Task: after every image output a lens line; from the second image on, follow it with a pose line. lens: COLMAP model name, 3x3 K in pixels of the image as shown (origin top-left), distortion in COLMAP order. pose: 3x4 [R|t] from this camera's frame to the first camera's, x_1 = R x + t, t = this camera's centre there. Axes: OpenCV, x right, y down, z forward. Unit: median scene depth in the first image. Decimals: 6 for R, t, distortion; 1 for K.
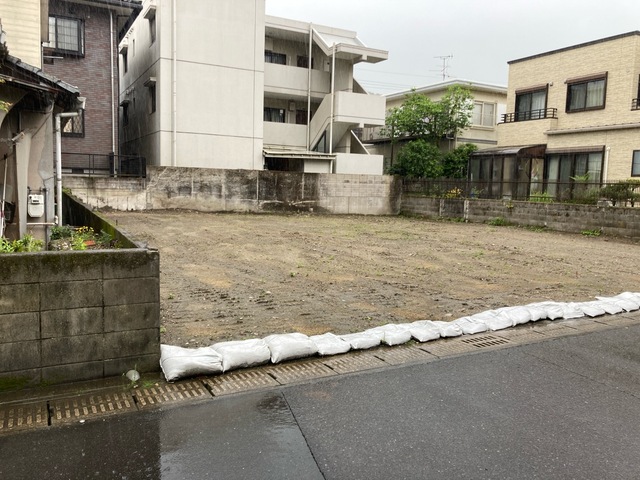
lens RADIAL K [[537.9, 0, 321.2], [0, 537.9, 242.8], [0, 0, 1]] dist [0.016627, -0.011663]
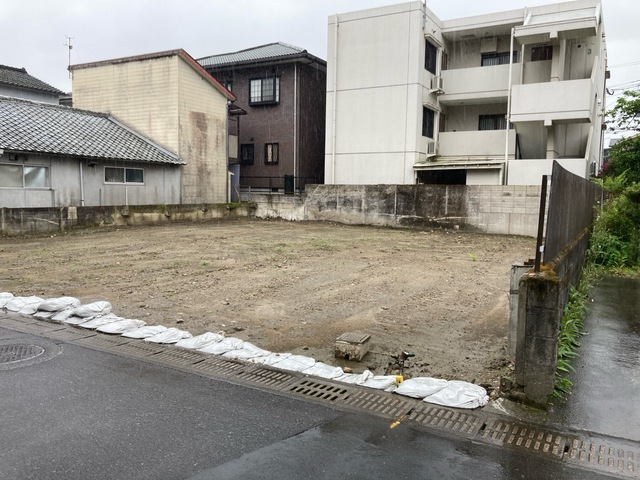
lens RADIAL K [[537.9, 0, 319.7], [0, 537.9, 241.1], [0, 0, 1]] dist [0.016627, -0.011663]
pose [[0.516964, 0.053775, -0.854316, 0.694925], [-0.094246, 0.995533, 0.005634, -0.025292], [0.850803, 0.077604, 0.519723, 0.396208]]
